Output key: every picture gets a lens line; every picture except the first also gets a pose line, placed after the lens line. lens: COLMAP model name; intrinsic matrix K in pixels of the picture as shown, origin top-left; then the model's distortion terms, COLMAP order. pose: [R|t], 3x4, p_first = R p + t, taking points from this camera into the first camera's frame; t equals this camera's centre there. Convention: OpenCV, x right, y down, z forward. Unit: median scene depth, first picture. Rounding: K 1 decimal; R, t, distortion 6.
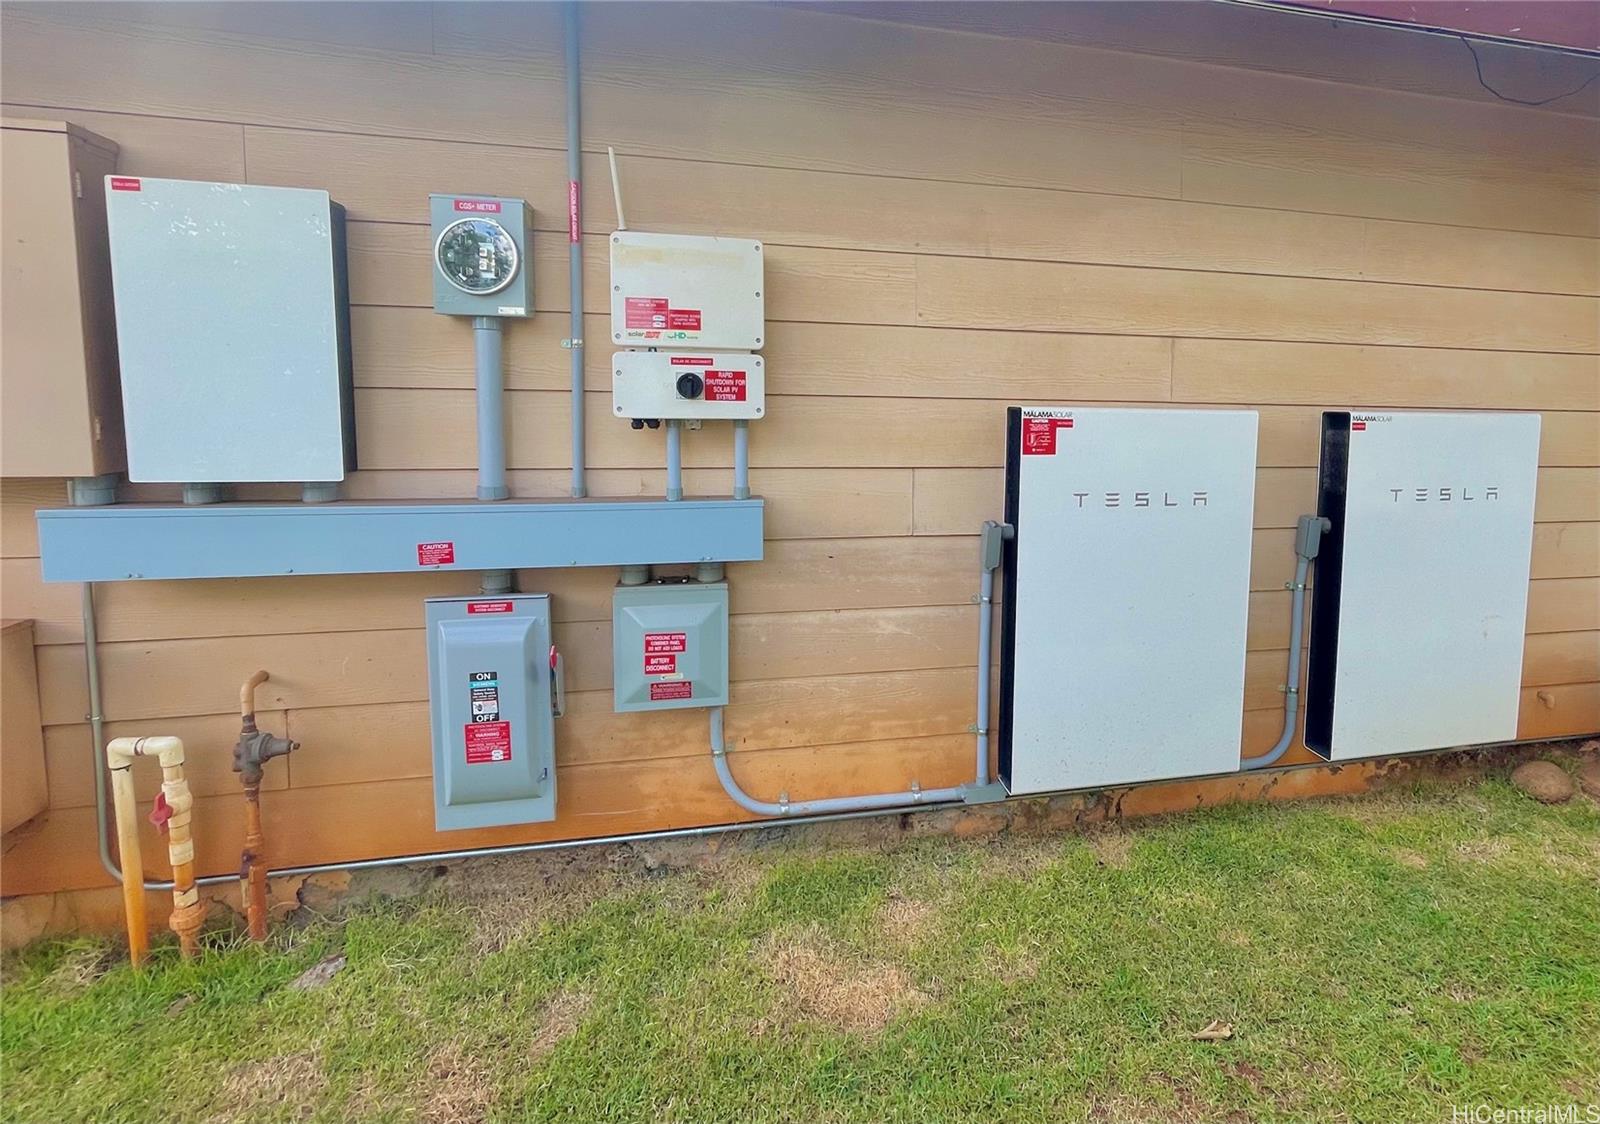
lens RADIAL K [[806.0, 0, 841.1], [0, 806.0, 475.7], [0, 0, 1]] dist [-0.002795, 0.000263]
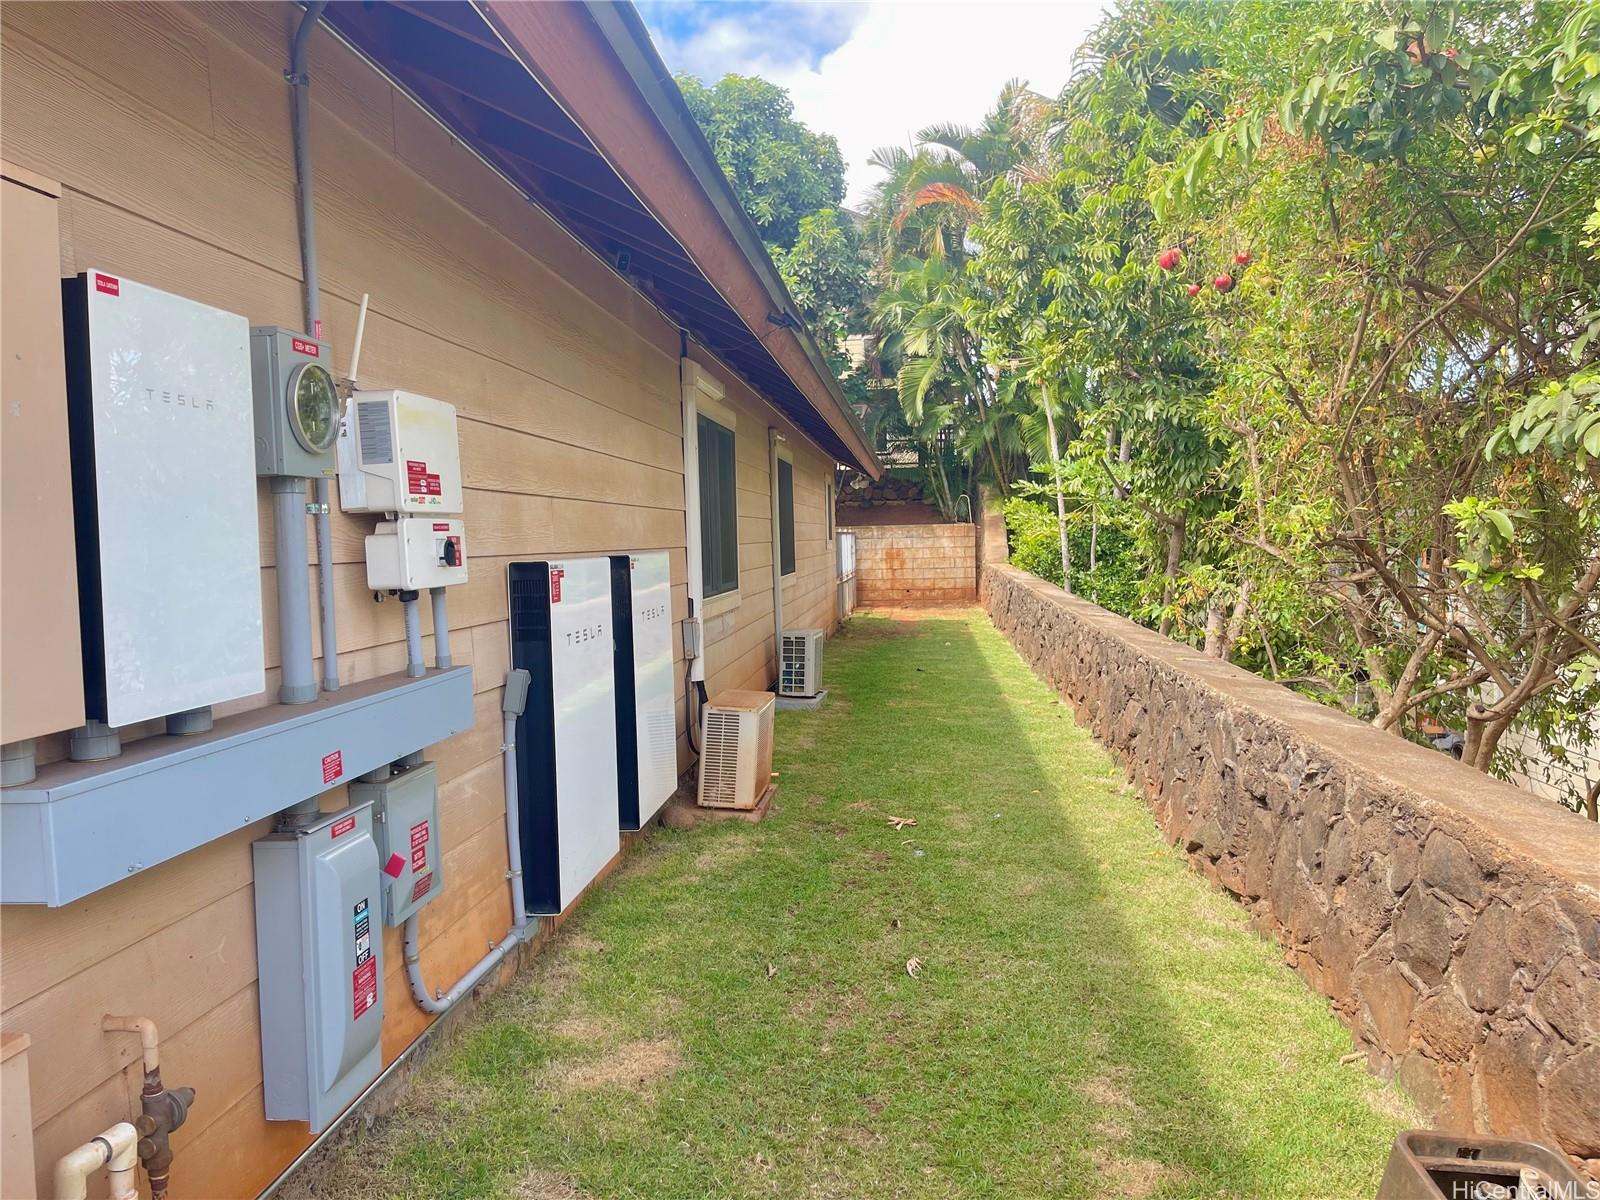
lens RADIAL K [[1203.0, 0, 800.0], [0, 1203.0, 602.4], [0, 0, 1]] dist [0.065583, -0.083877]
pose [[0.332748, -0.075953, 0.939952, -1.424323], [0.118509, 0.992217, 0.038223, -0.057202], [-0.935540, 0.098674, 0.339159, 0.113635]]
